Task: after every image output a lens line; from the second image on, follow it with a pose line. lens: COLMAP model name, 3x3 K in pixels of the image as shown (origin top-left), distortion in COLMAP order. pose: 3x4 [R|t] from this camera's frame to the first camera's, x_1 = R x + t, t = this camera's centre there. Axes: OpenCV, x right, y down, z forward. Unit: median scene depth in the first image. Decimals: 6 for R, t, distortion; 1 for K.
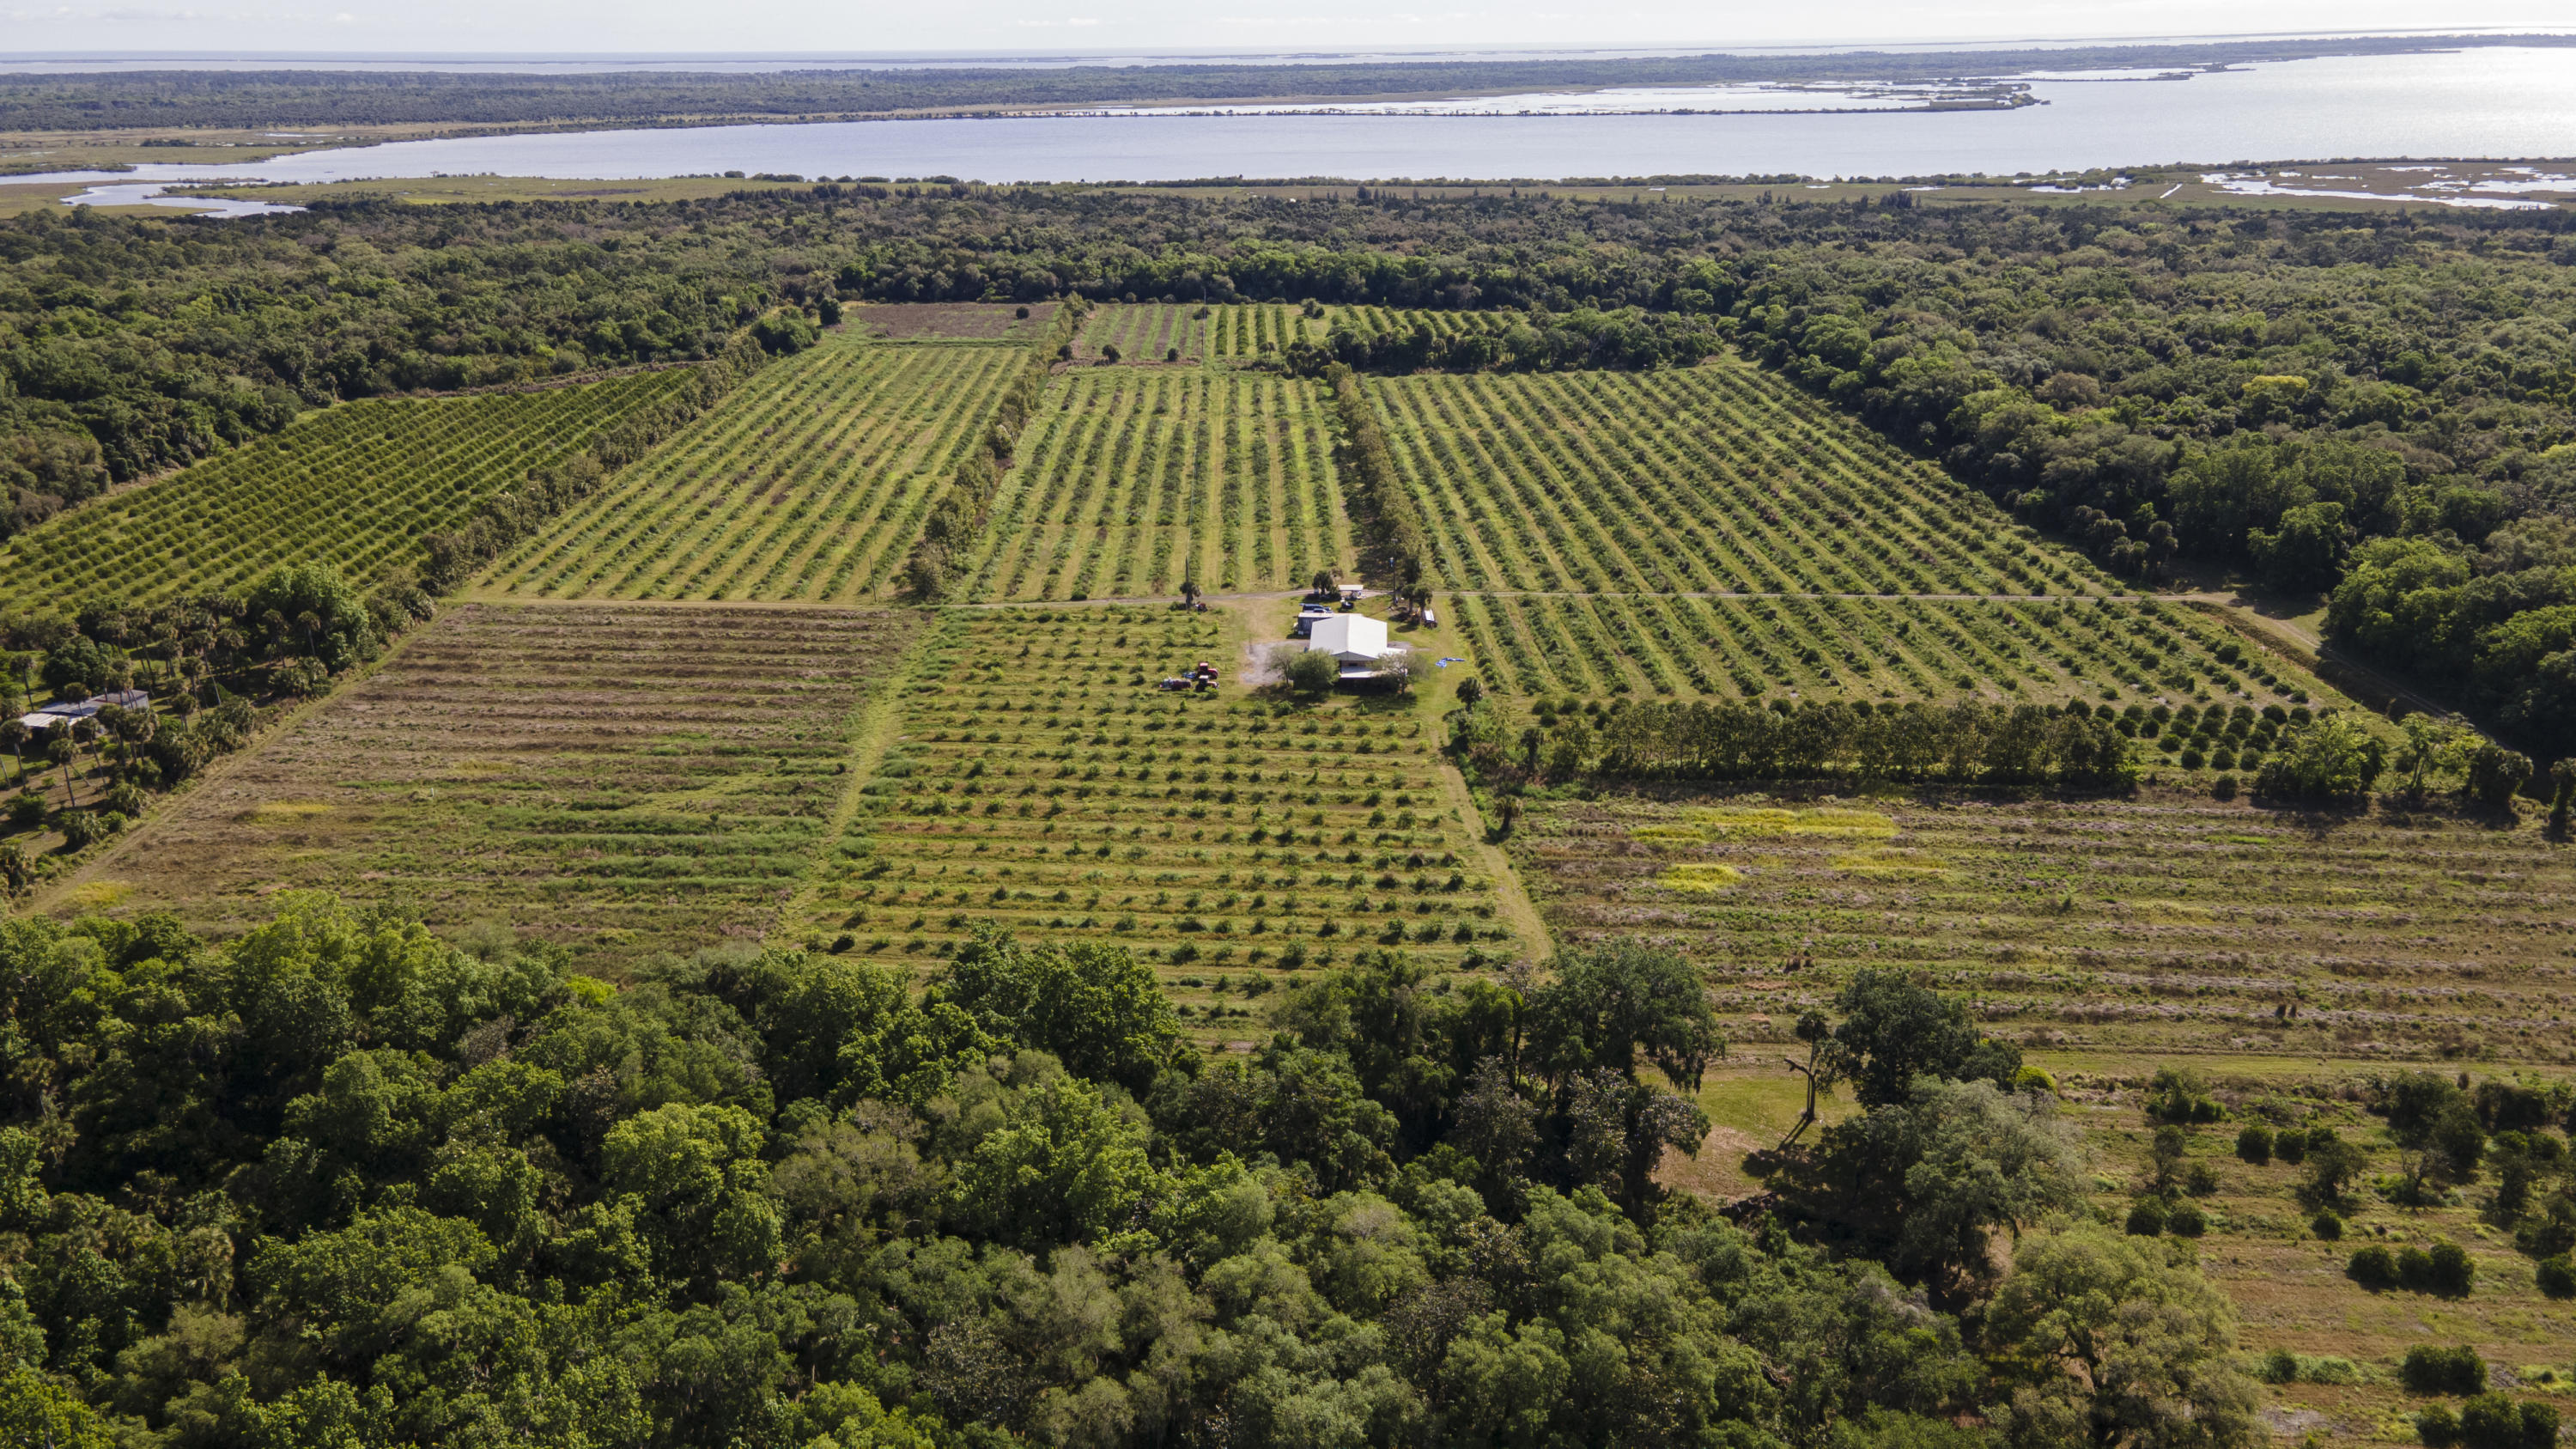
lens RADIAL K [[1886.9, 0, 1273.5], [0, 1886.9, 727.3], [0, 0, 1]] dist [0.027520, 0.040039]
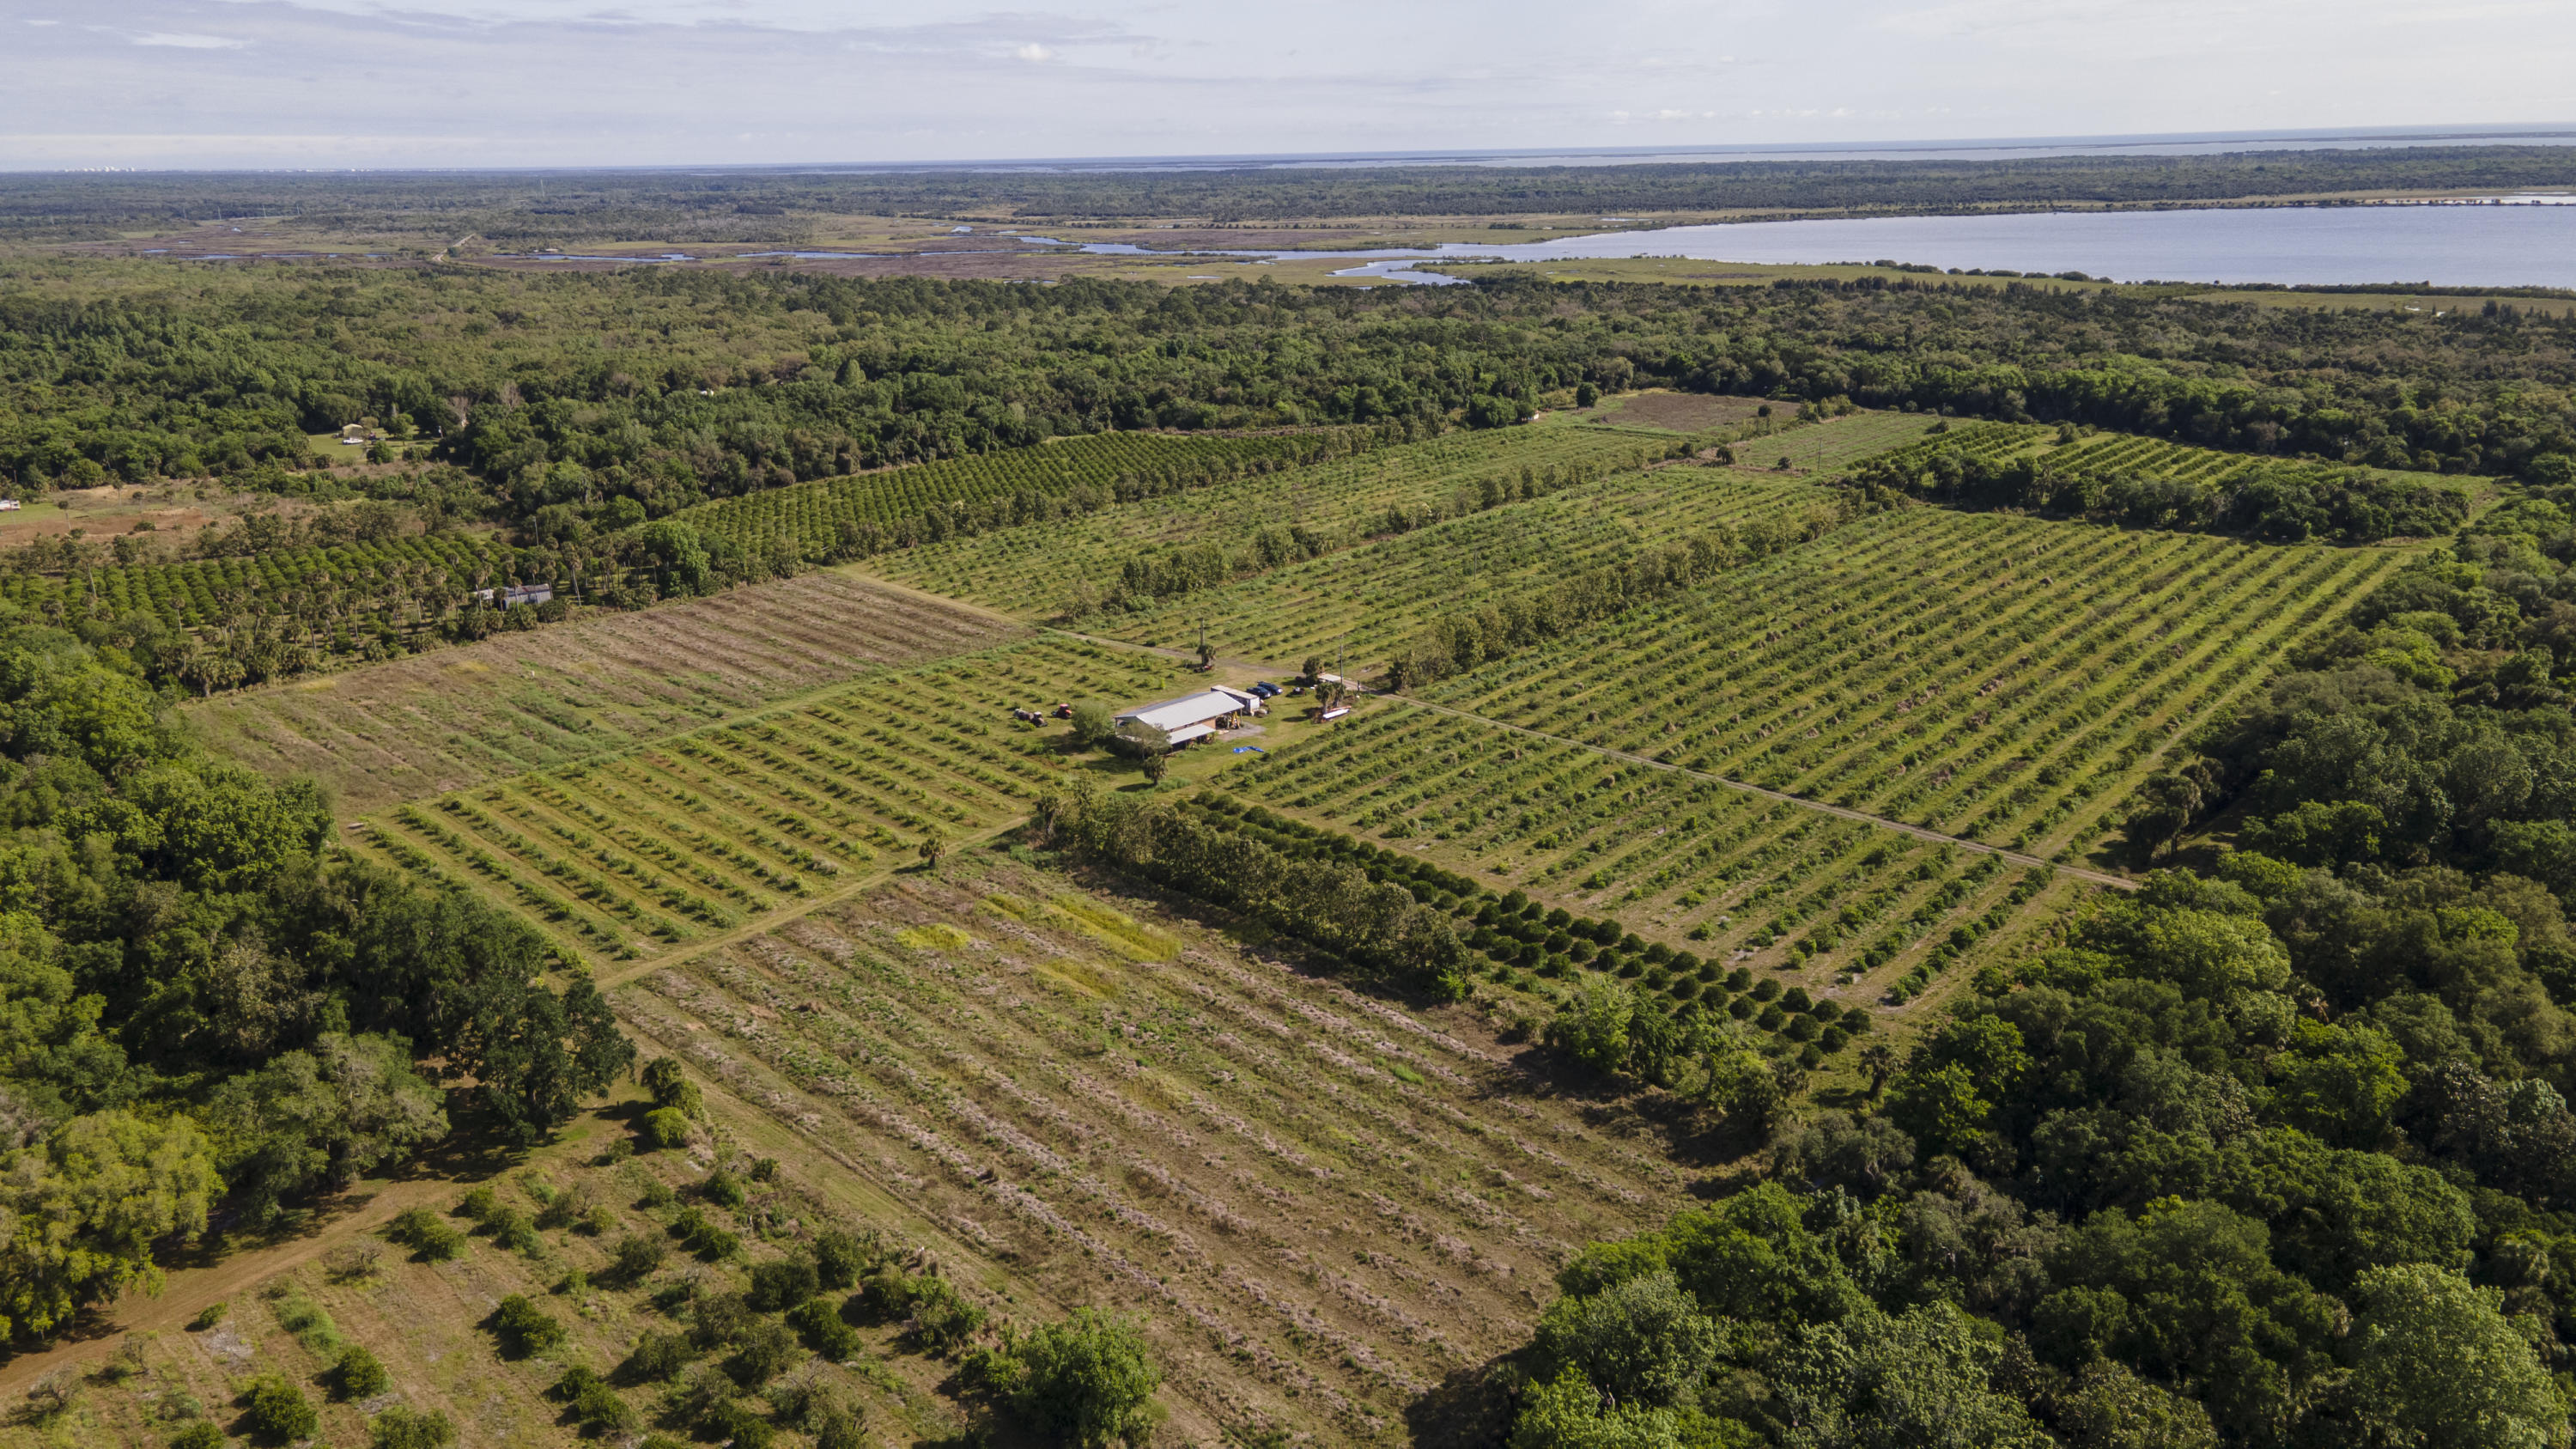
lens RADIAL K [[1886.9, 0, 1273.5], [0, 1886.9, 727.3], [0, 0, 1]] dist [0.027520, 0.040039]
pose [[0.745922, 0.196459, -0.636399, 0.423169], [-0.221294, 0.974328, 0.041401, -0.051671], [0.628195, 0.109949, 0.770248, 0.111213]]
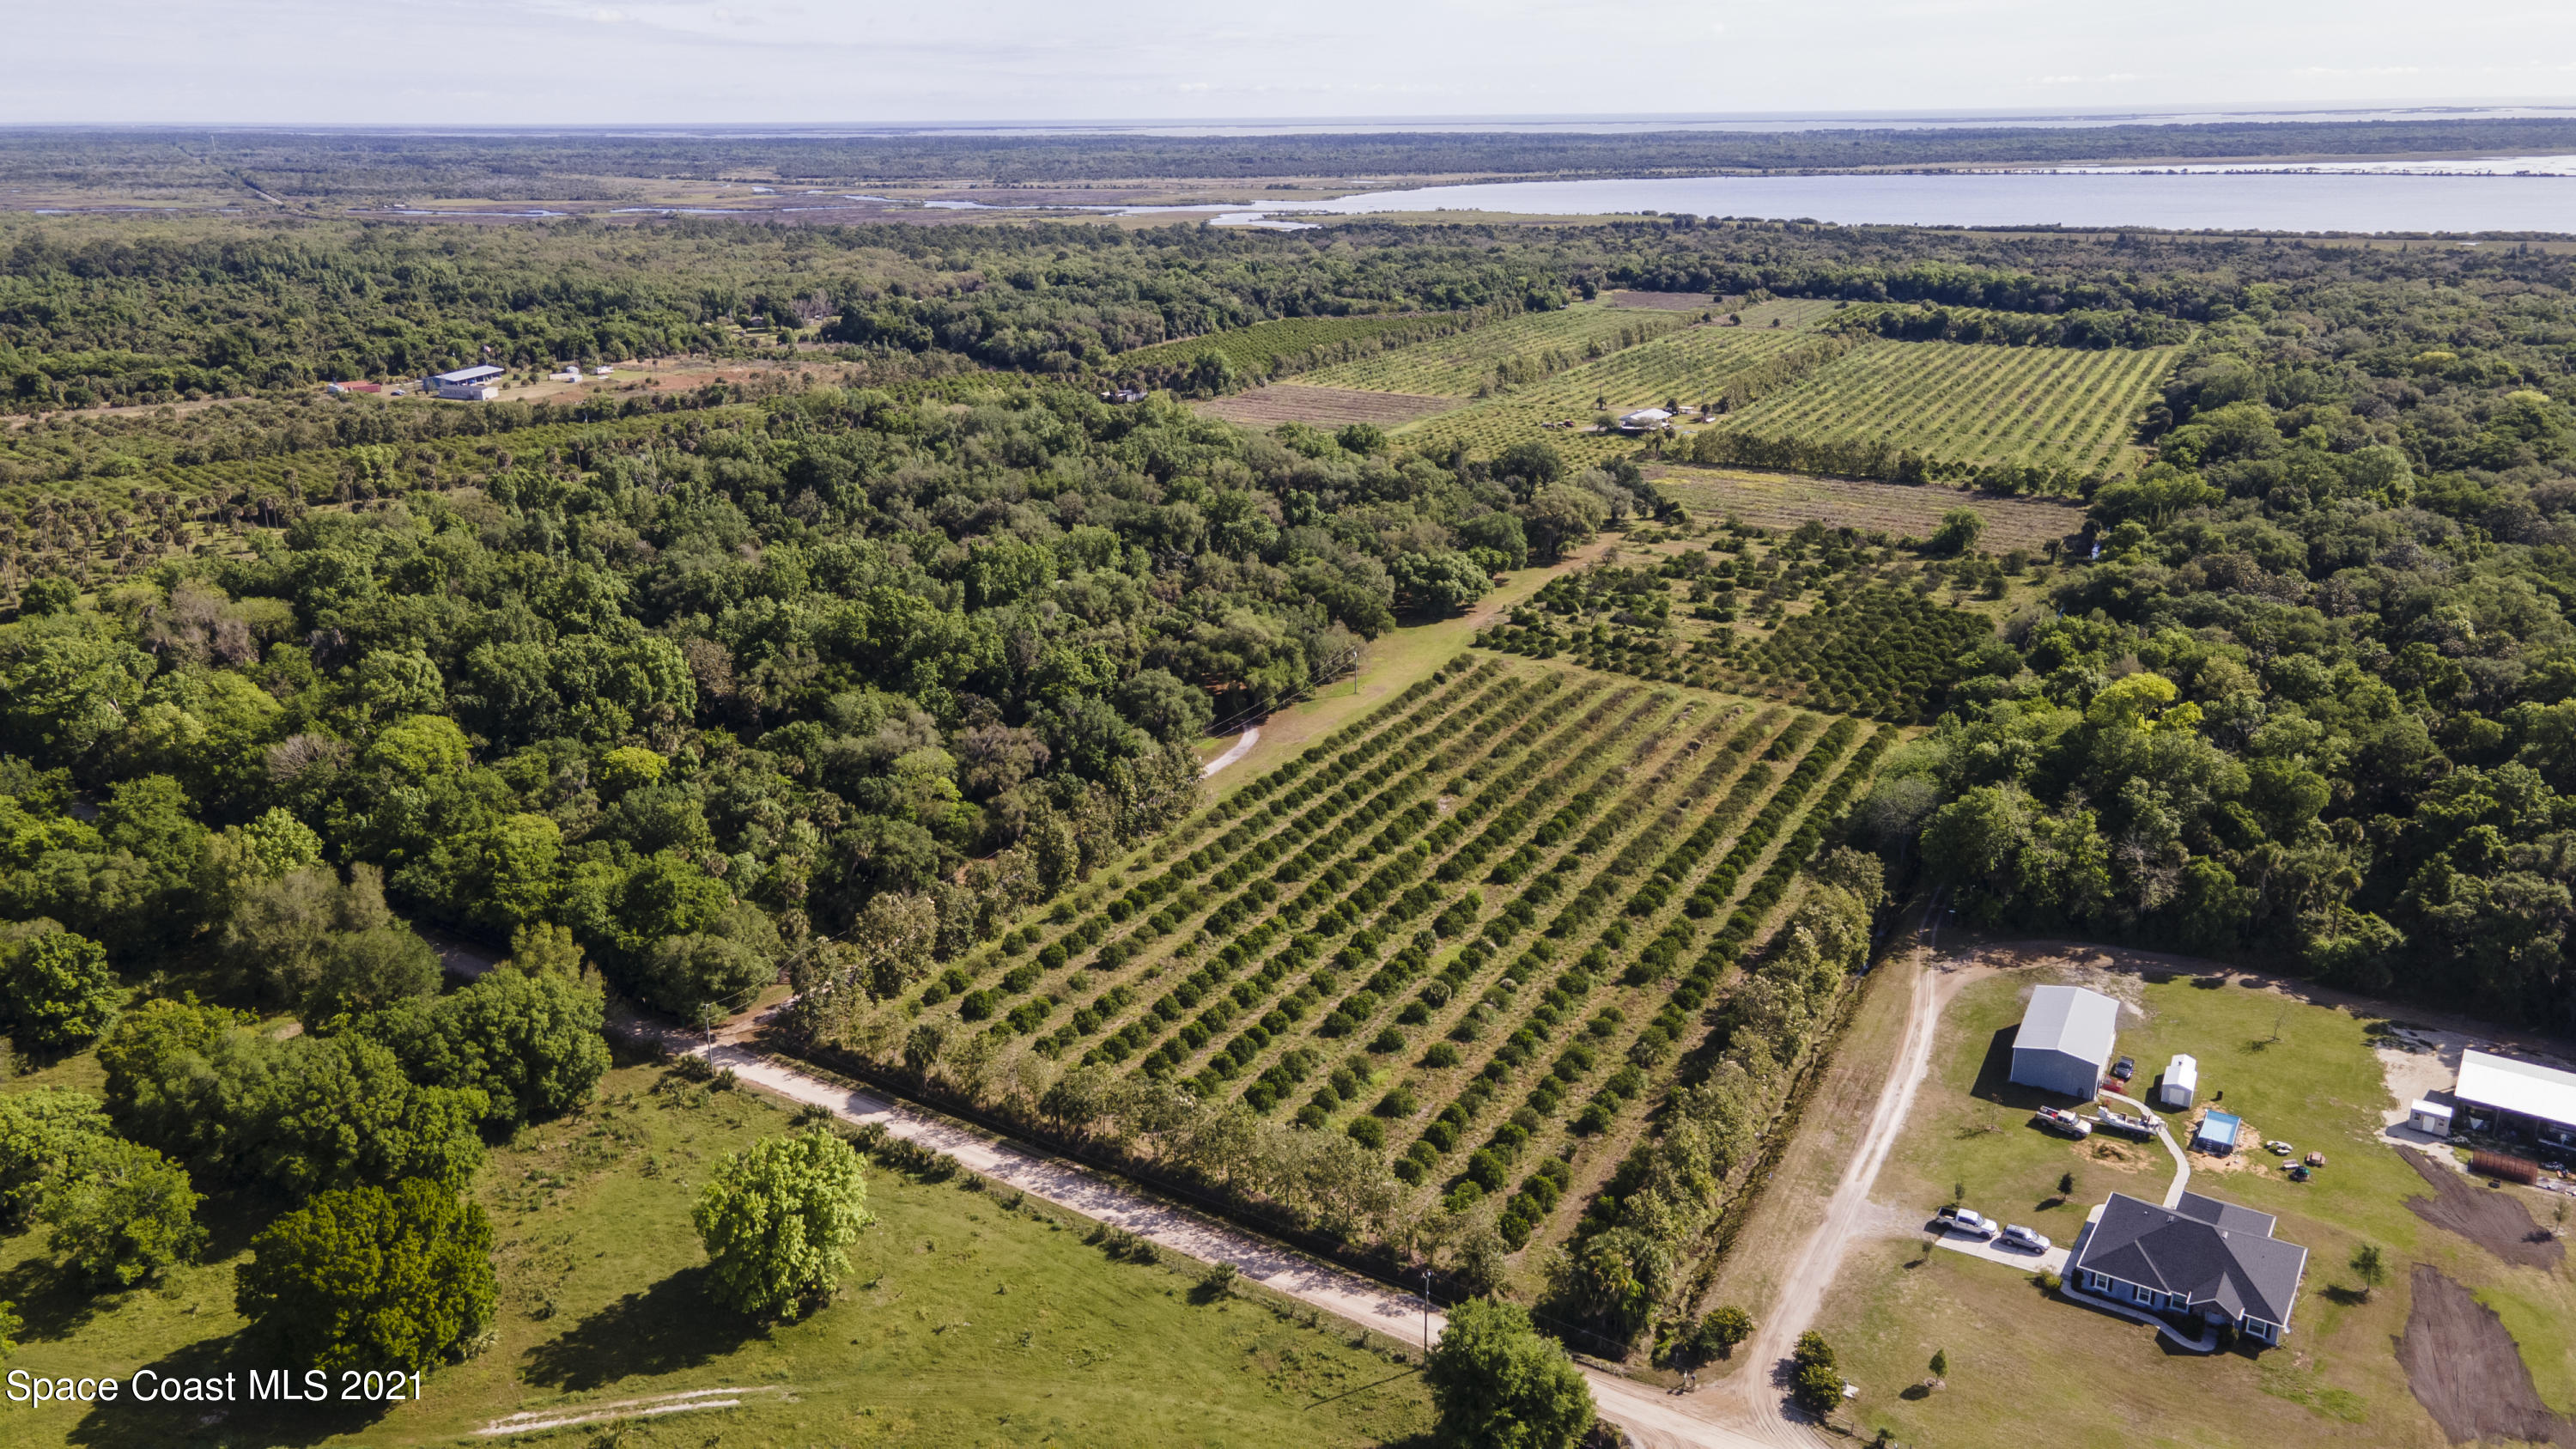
lens RADIAL K [[1886.9, 0, 1273.5], [0, 1886.9, 727.3], [0, 0, 1]] dist [0.027520, 0.040039]
pose [[0.865051, 0.161143, -0.475099, 0.392722], [-0.174268, 0.984558, 0.016638, 0.173726], [0.470443, 0.068402, 0.879775, -0.519930]]
